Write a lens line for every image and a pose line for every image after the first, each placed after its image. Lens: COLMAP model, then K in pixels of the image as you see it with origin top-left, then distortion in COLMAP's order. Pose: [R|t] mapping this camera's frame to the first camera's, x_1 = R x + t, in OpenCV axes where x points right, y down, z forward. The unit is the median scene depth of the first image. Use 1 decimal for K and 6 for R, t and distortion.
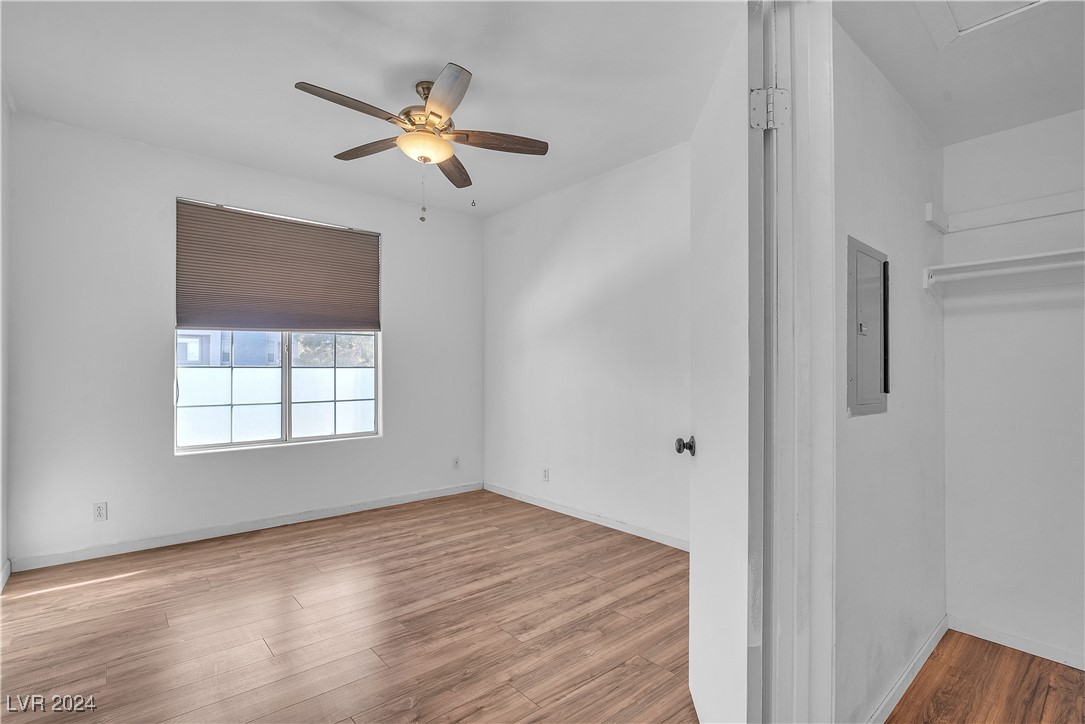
lens RADIAL K [[522.0, 0, 543.7], [0, 522.0, 365.6], [0, 0, 1]] dist [-0.015992, 0.003055]
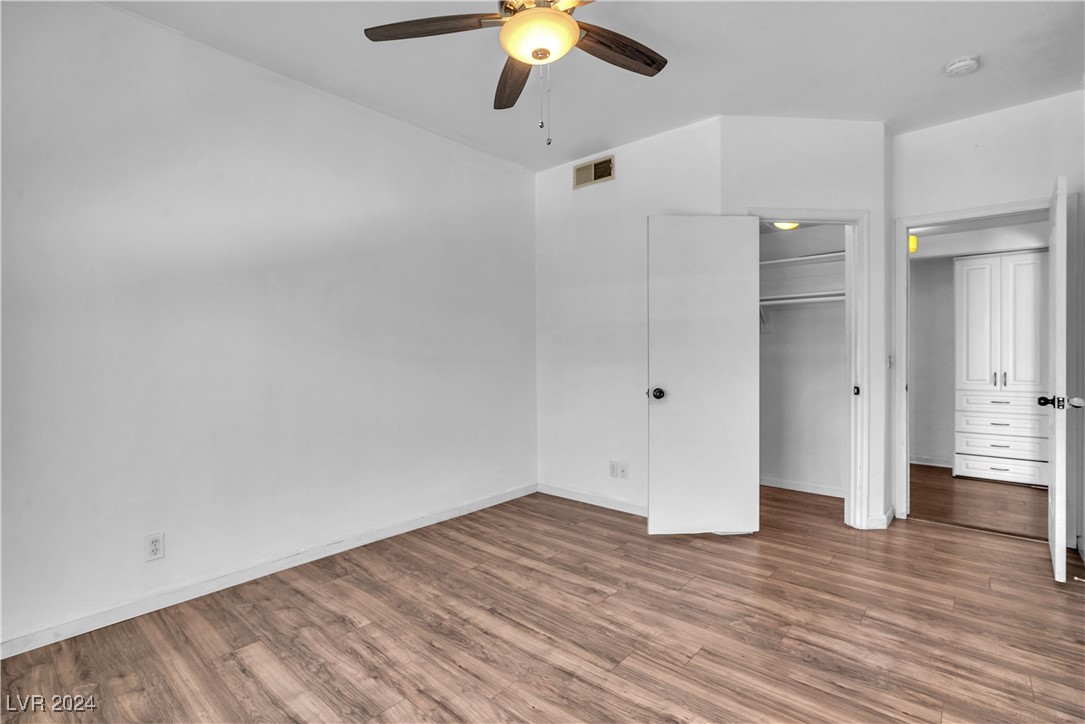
lens RADIAL K [[522.0, 0, 543.7], [0, 522.0, 356.3], [0, 0, 1]] dist [-0.015992, 0.003055]
pose [[-0.156465, -0.006718, 0.987661, -0.938422], [-0.000514, 0.999977, 0.006720, 0.013655], [-0.987683, 0.000544, -0.156465, 1.112029]]
